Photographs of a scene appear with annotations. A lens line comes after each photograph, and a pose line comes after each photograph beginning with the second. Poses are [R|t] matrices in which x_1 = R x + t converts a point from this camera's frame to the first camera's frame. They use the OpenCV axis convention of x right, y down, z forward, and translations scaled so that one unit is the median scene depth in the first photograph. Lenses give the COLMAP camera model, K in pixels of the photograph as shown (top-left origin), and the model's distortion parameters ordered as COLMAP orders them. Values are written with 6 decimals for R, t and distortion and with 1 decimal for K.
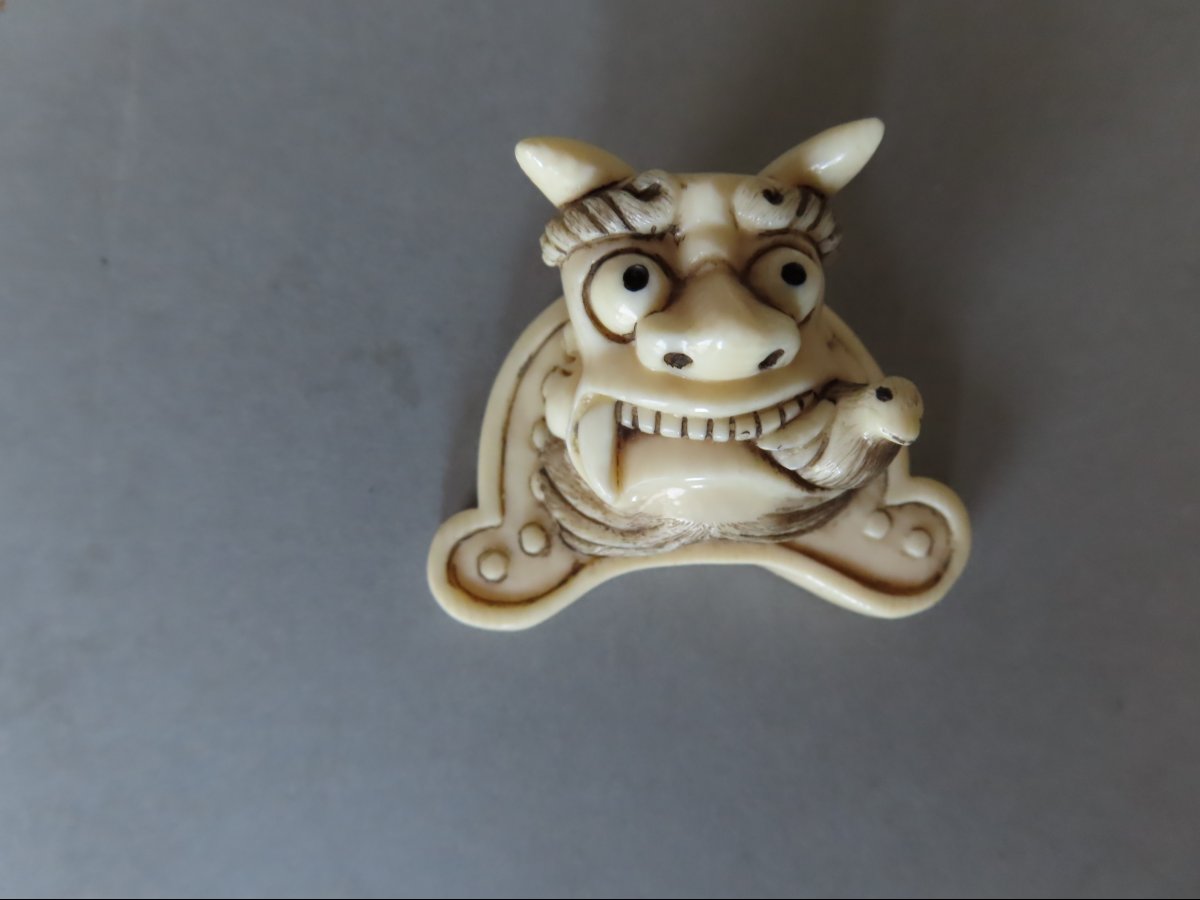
lens RADIAL K [[872.6, 0, 601.5], [0, 872.6, 450.8], [0, 0, 1]] dist [0.007948, -0.012168]
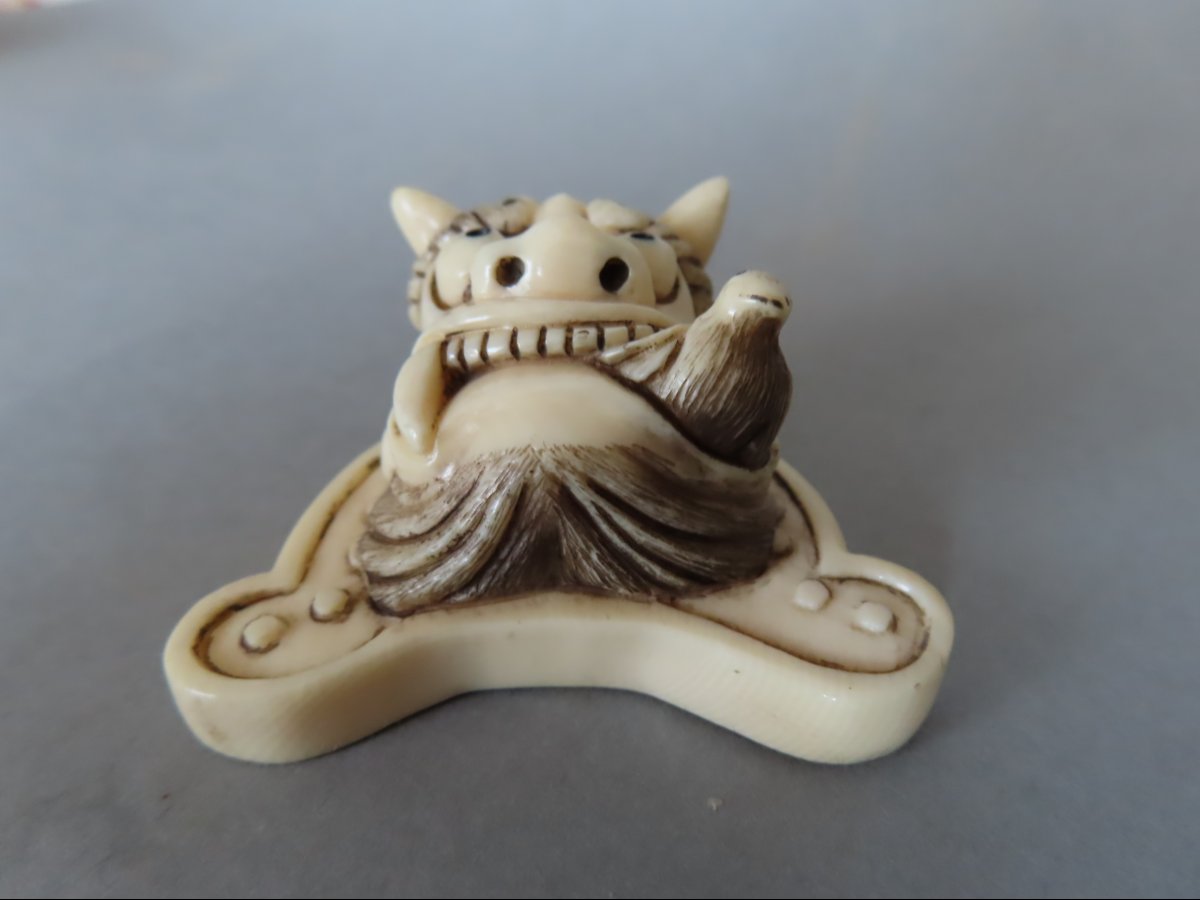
lens RADIAL K [[872.6, 0, 595.1], [0, 872.6, 445.3], [0, 0, 1]] dist [0.007948, -0.012168]
pose [[0.997835, 0.000199, -0.065766, 0.219865], [-0.049983, 0.652200, -0.756397, 0.645300], [0.042742, 0.758046, 0.650798, 0.514897]]
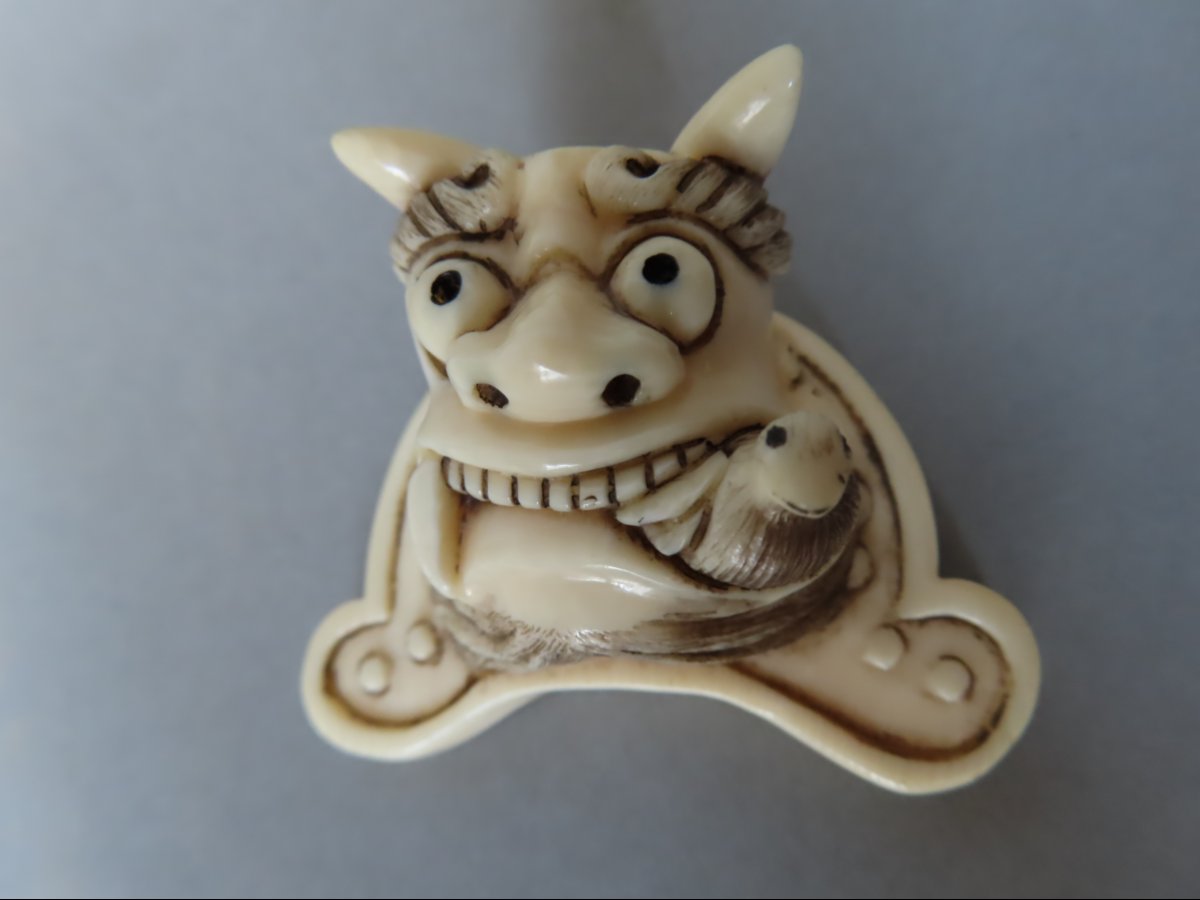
lens RADIAL K [[872.6, 0, 600.2], [0, 872.6, 445.2], [0, 0, 1]] dist [0.007948, -0.012168]
pose [[0.958305, -0.010654, -0.285550, 0.351244], [-0.025204, 0.992259, -0.121605, 0.020405], [0.284635, 0.123732, 0.950617, 0.327705]]
